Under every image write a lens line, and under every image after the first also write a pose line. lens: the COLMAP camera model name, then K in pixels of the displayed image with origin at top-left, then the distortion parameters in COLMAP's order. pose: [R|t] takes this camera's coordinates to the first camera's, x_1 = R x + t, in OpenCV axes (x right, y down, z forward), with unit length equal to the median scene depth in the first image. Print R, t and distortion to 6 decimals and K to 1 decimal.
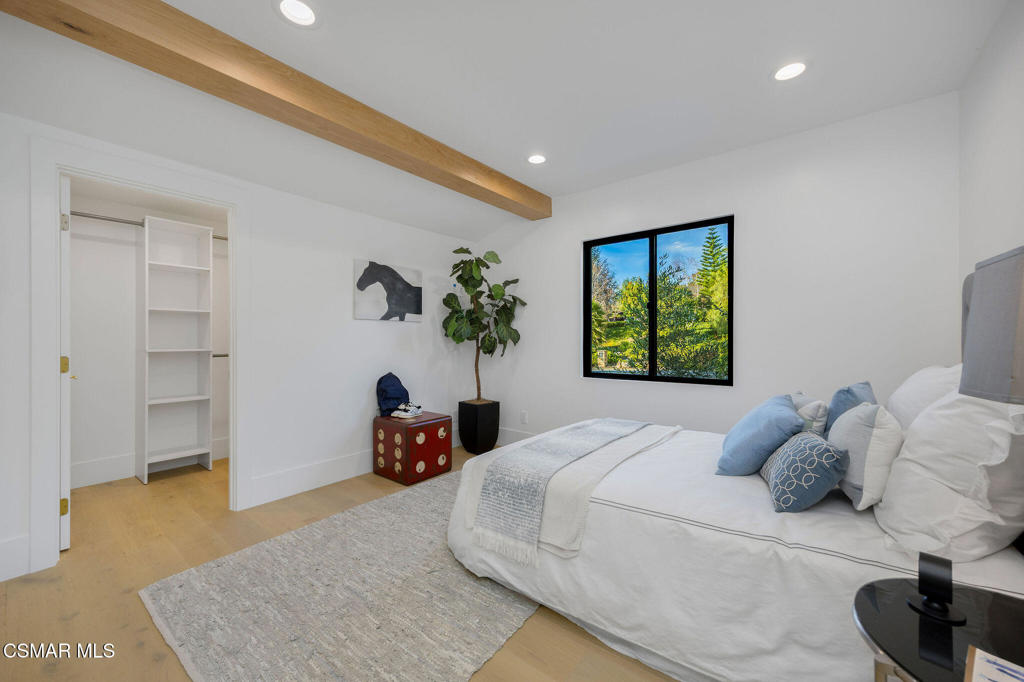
lens RADIAL K [[397.9, 0, 515.4], [0, 397.9, 341.4], [0, 0, 1]] dist [0.002833, 0.000586]
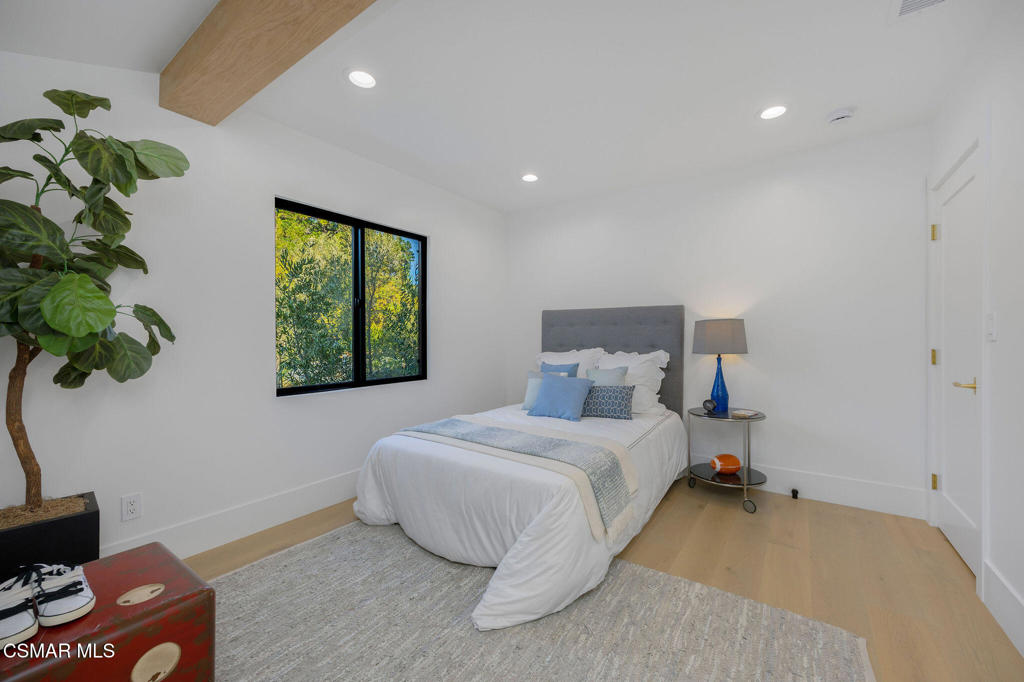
lens RADIAL K [[397.9, 0, 516.0], [0, 397.9, 337.6], [0, 0, 1]] dist [0.002833, 0.000586]
pose [[-0.043154, -0.008520, 0.999032, -0.661578], [0.000662, 0.999963, 0.008556, -0.022440], [-0.999068, 0.001031, -0.043147, 0.769524]]
